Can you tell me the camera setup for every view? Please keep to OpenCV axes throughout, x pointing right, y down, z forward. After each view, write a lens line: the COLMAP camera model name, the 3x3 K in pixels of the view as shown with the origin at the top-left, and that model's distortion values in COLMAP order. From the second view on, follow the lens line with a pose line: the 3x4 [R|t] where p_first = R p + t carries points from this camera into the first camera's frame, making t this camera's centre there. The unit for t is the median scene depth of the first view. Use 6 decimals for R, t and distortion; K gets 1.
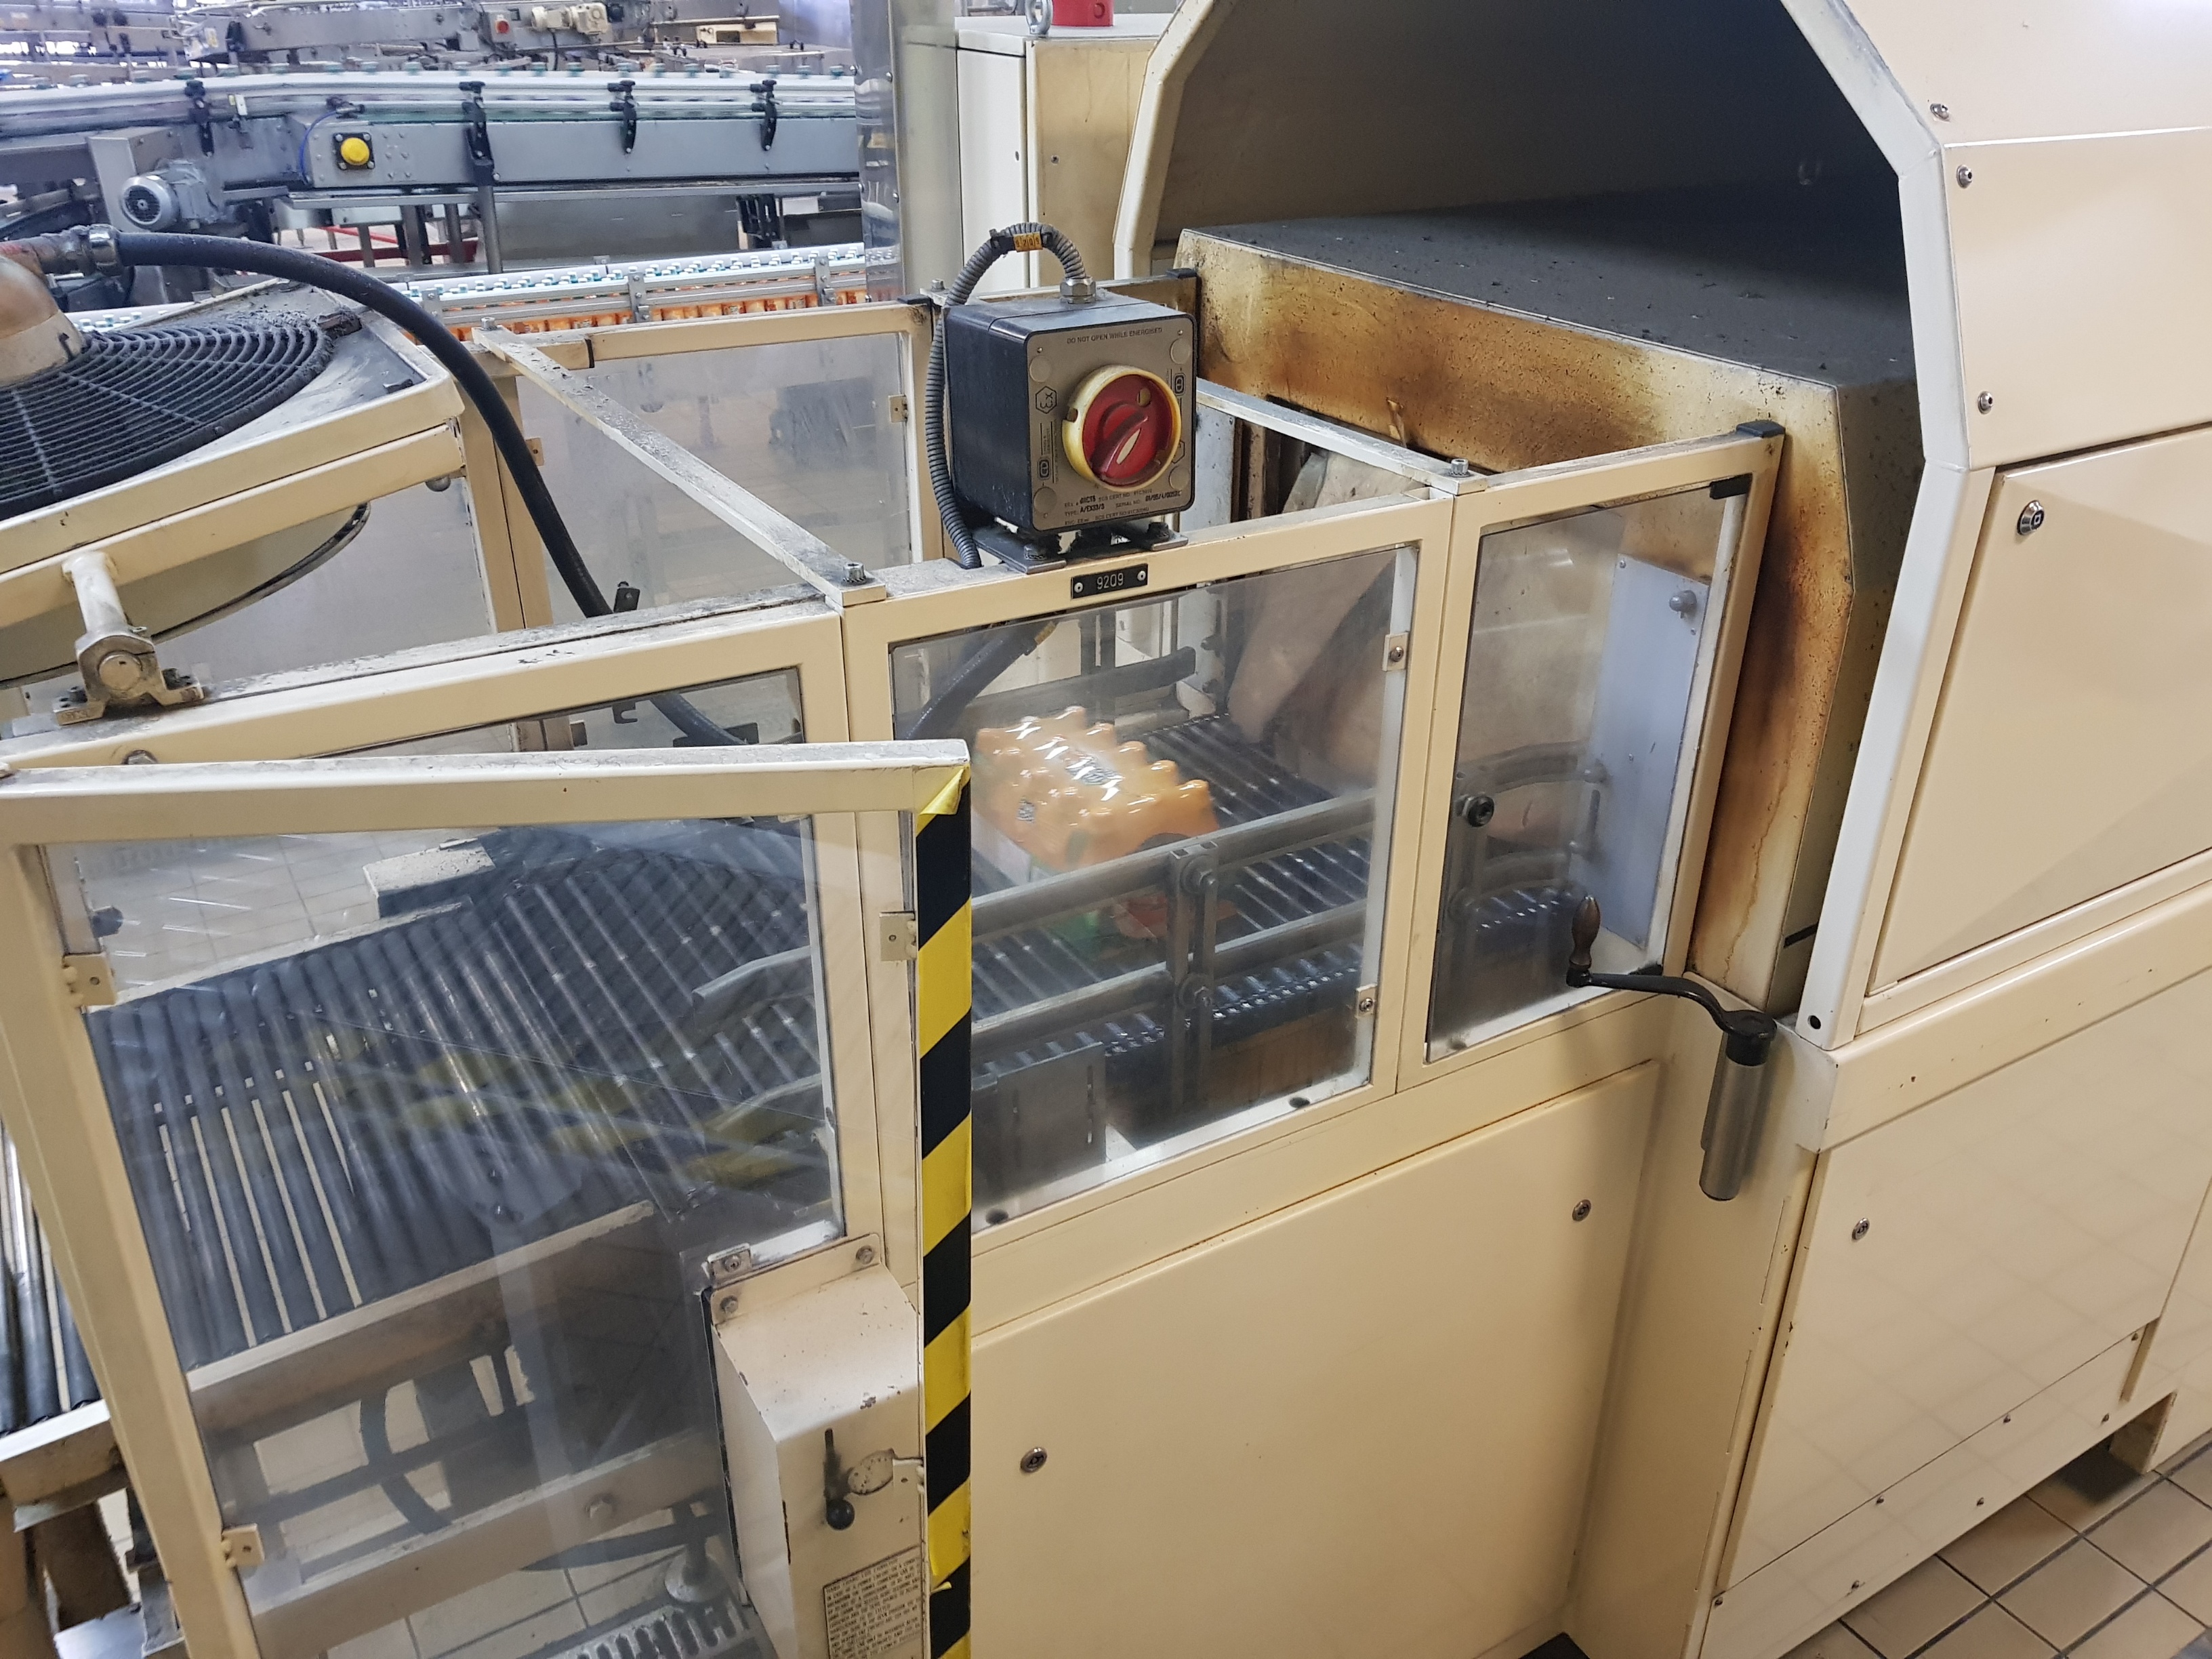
lens RADIAL K [[1755.1, 0, 1093.8], [0, 1755.1, 842.3], [0, 0, 1]] dist [-0.018124, -0.013648]
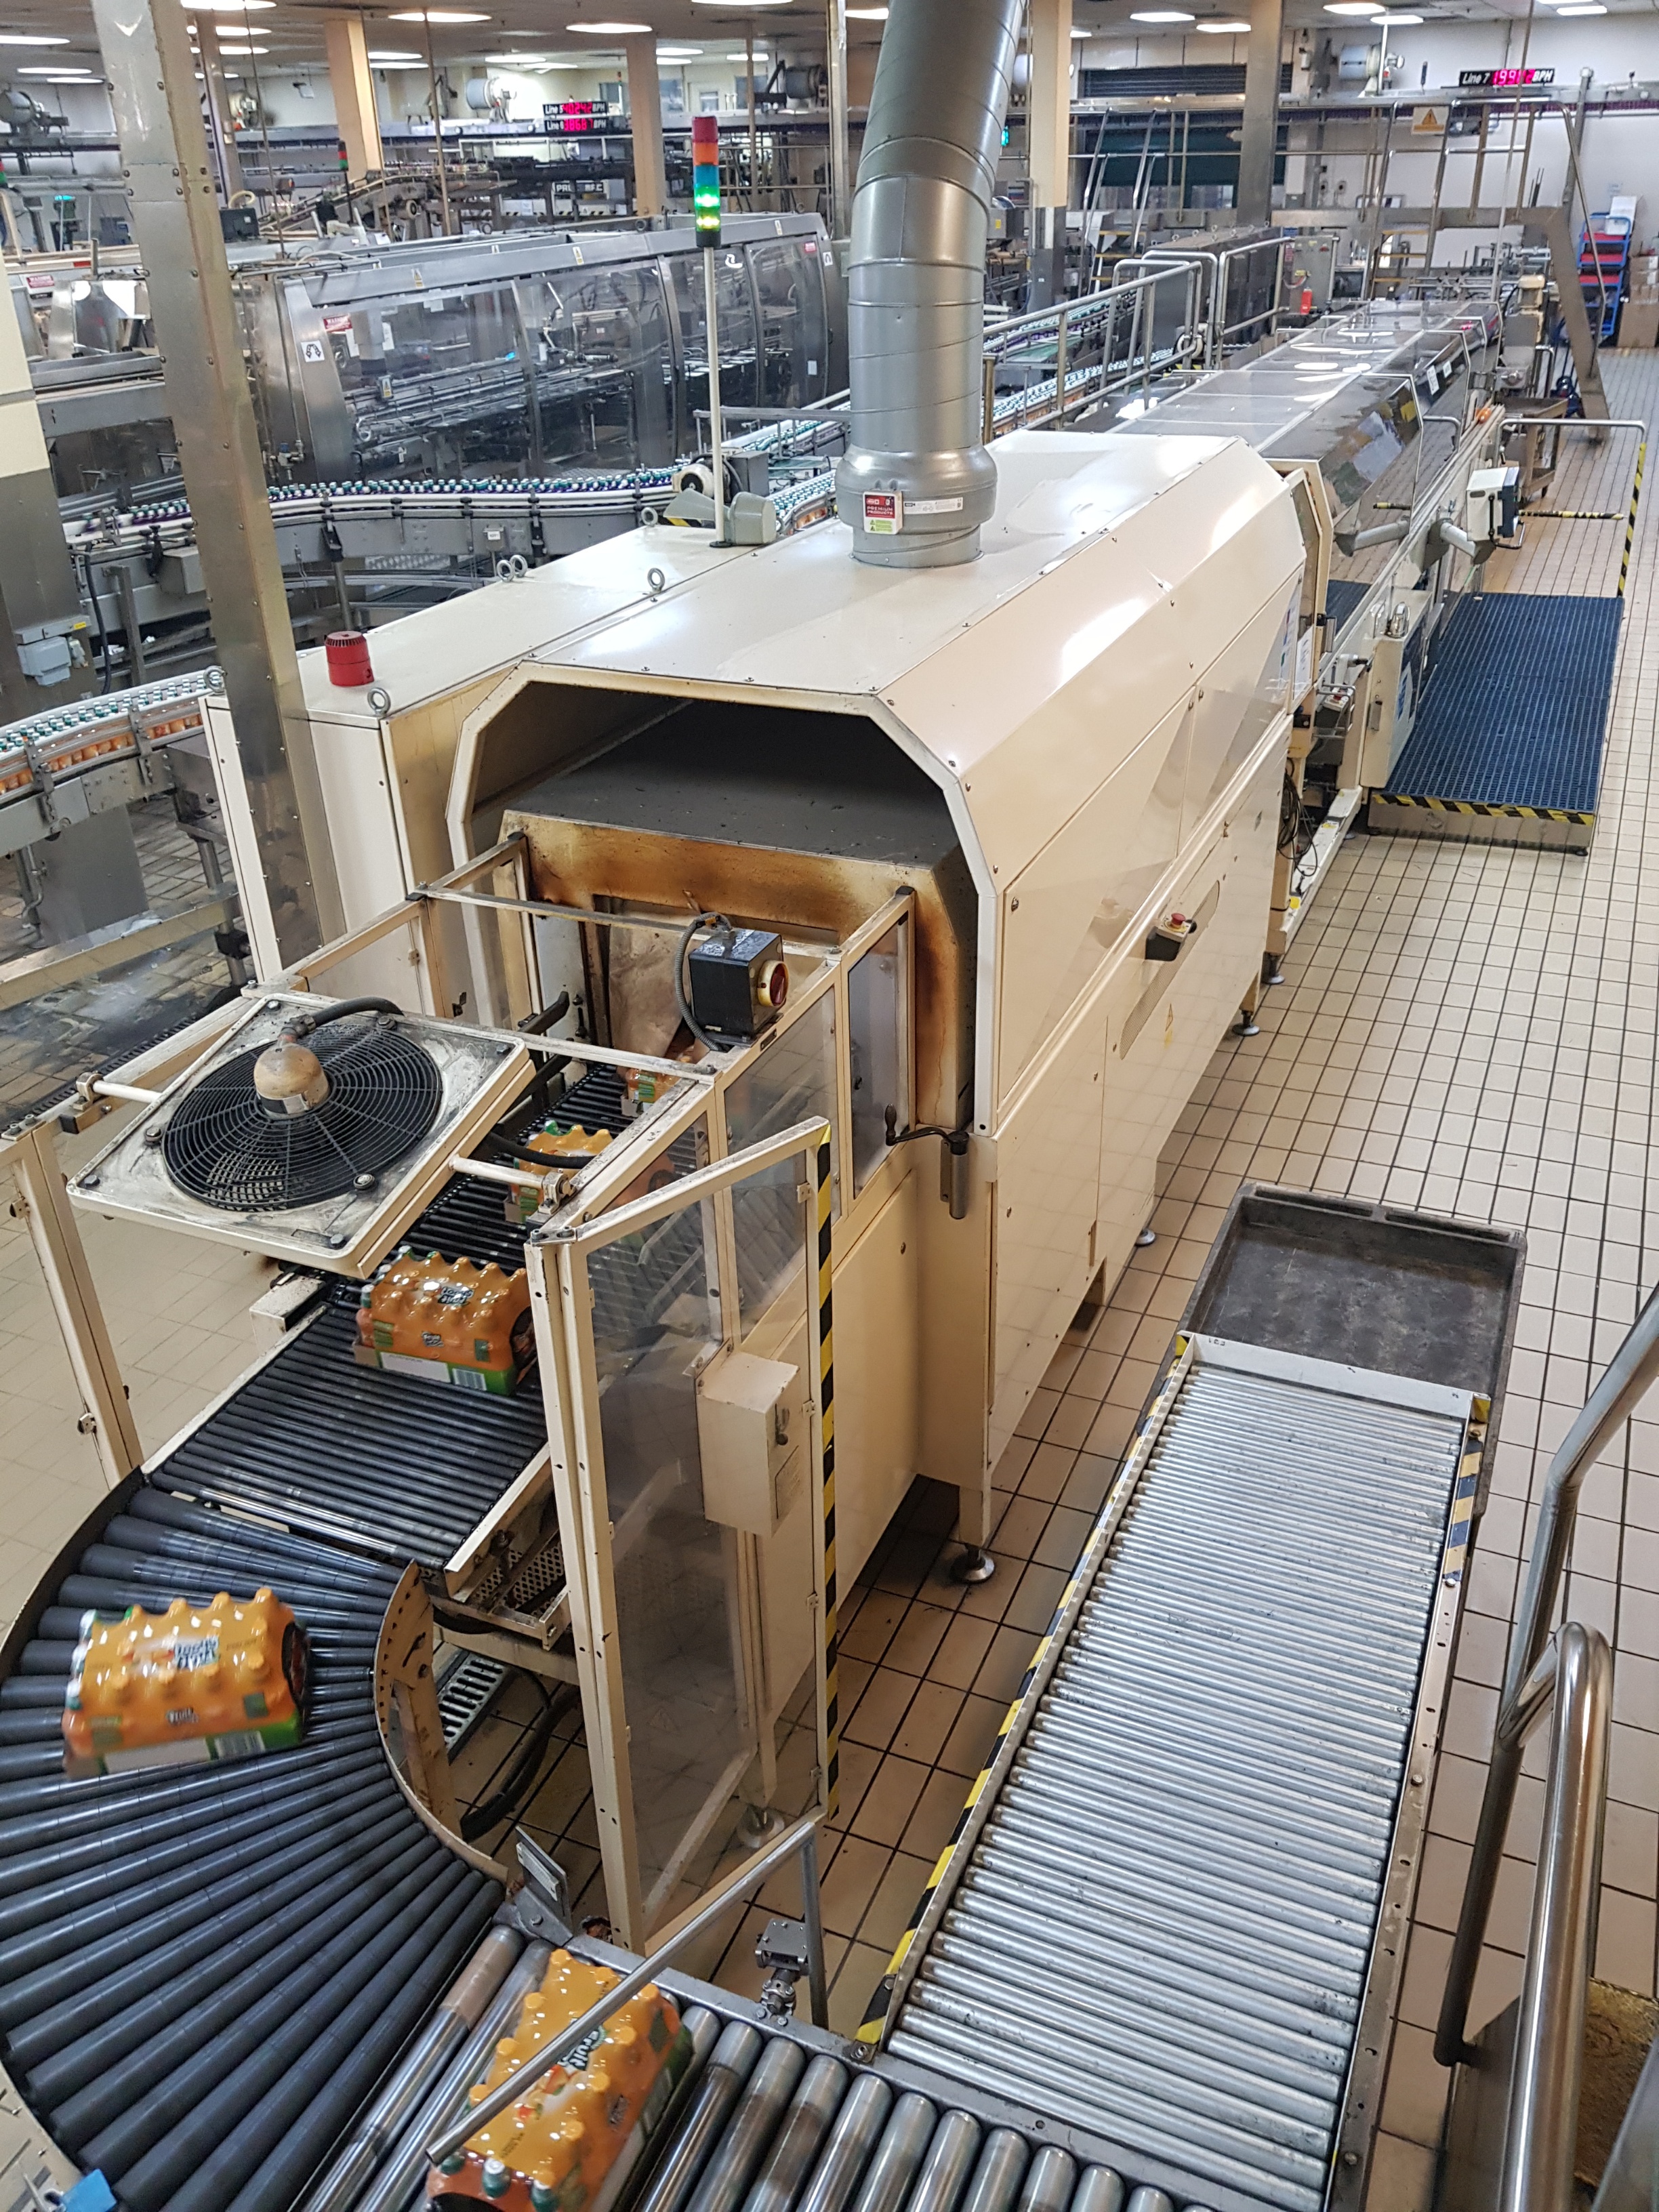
lens RADIAL K [[1755.1, 0, 833.1], [0, 1755.1, 1100.3], [0, 0, 1]] dist [-0.018124, -0.013648]
pose [[0.813707, -0.302049, 0.496637, -0.879798], [0.292736, 0.951075, 0.098805, -0.214663], [-0.502183, 0.064985, 0.862316, -0.886166]]
